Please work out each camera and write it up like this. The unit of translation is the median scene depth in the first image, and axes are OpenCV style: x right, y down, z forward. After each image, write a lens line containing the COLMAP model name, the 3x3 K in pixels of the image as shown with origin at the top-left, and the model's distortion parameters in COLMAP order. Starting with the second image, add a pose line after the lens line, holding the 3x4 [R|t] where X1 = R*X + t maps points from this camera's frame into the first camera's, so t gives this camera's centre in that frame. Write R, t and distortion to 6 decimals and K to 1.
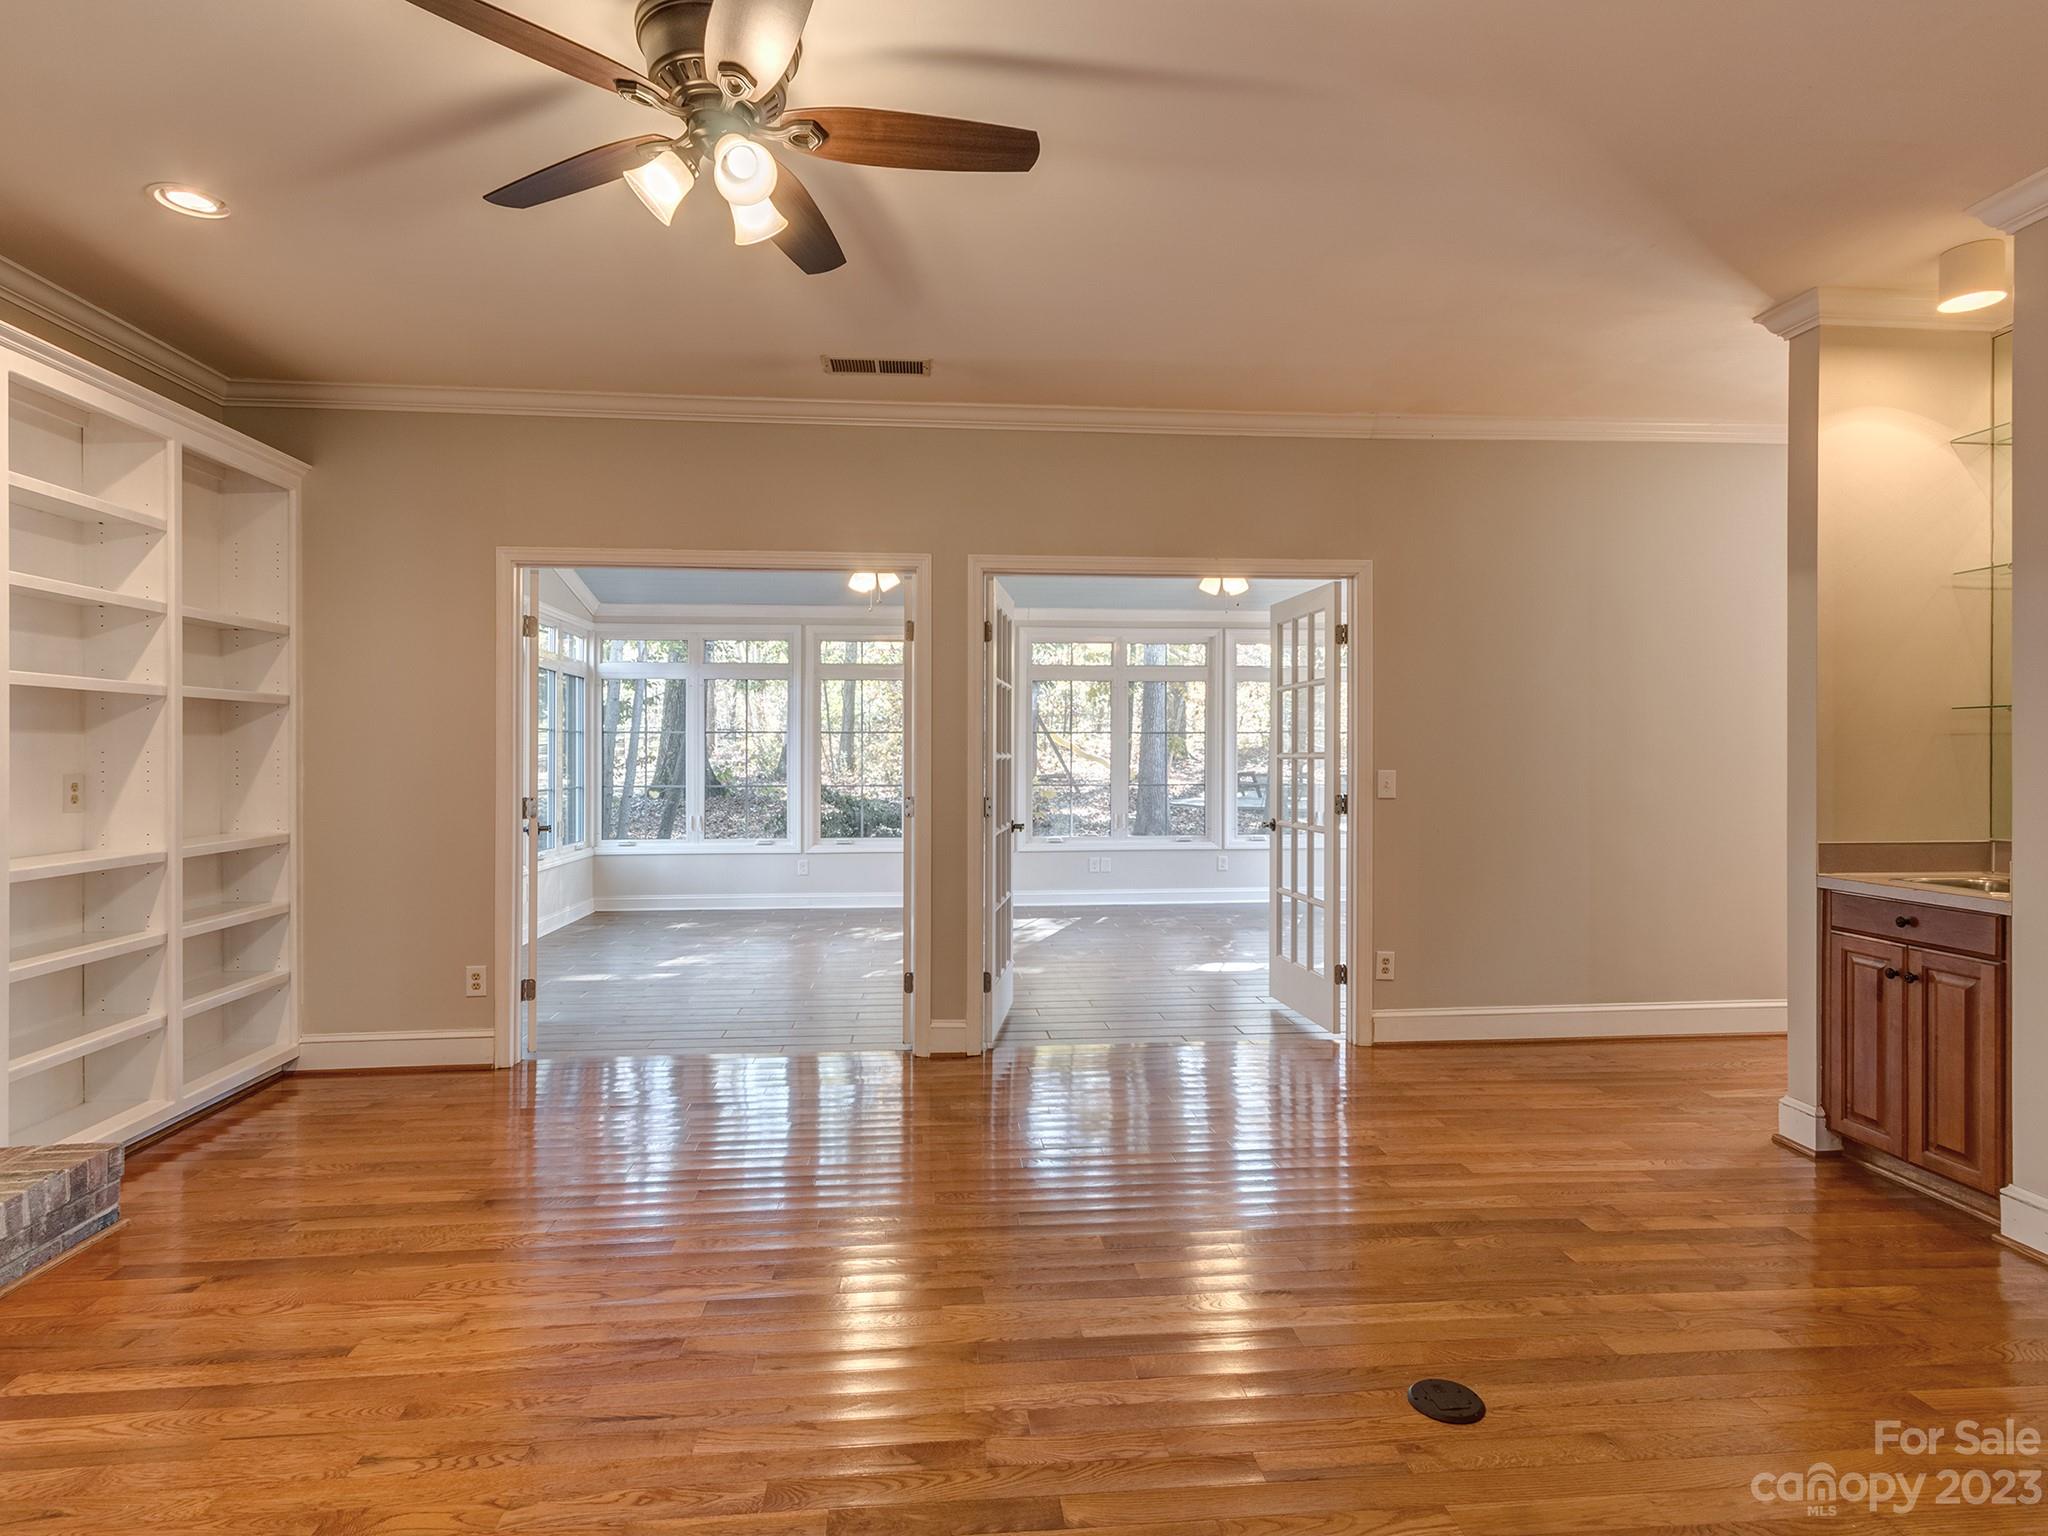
lens RADIAL K [[1090.8, 0, 1019.3], [0, 1090.8, 770.7], [0, 0, 1]] dist [-0.000095, -0.000135]
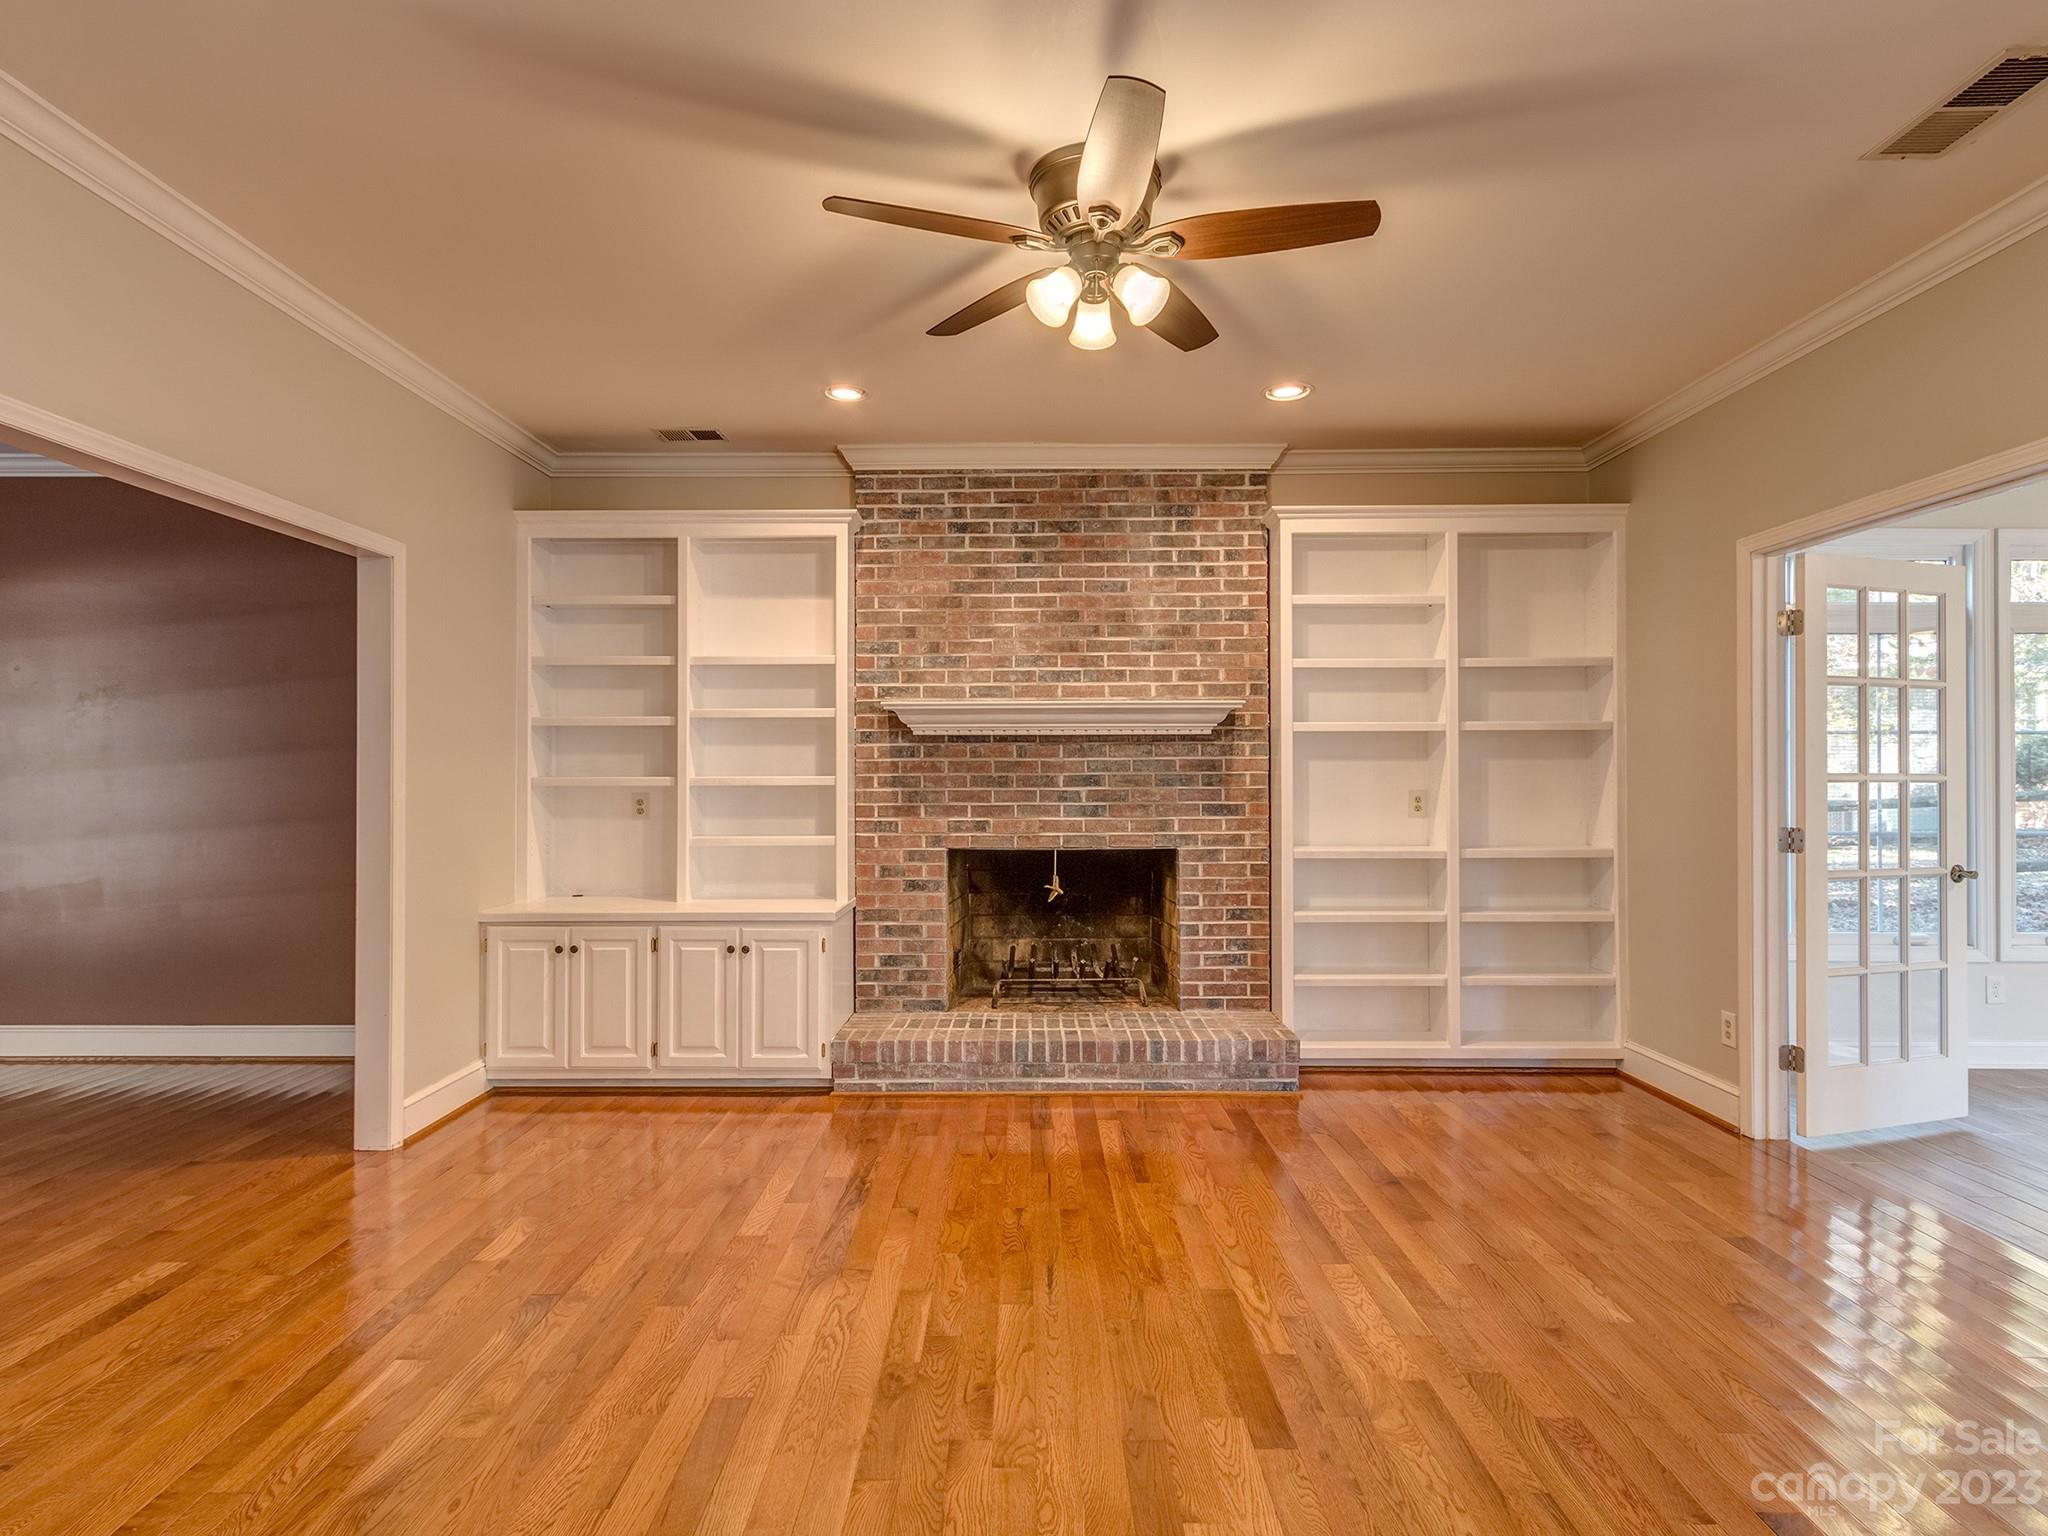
lens RADIAL K [[1090.8, 0, 1019.3], [0, 1090.8, 770.7], [0, 0, 1]] dist [-0.000095, -0.000135]
pose [[-0.099991, -0.006504, -0.994967, 0.467611], [-0.015539, 0.999867, -0.004974, -0.005695], [0.994867, 0.014963, -0.100079, 0.525502]]
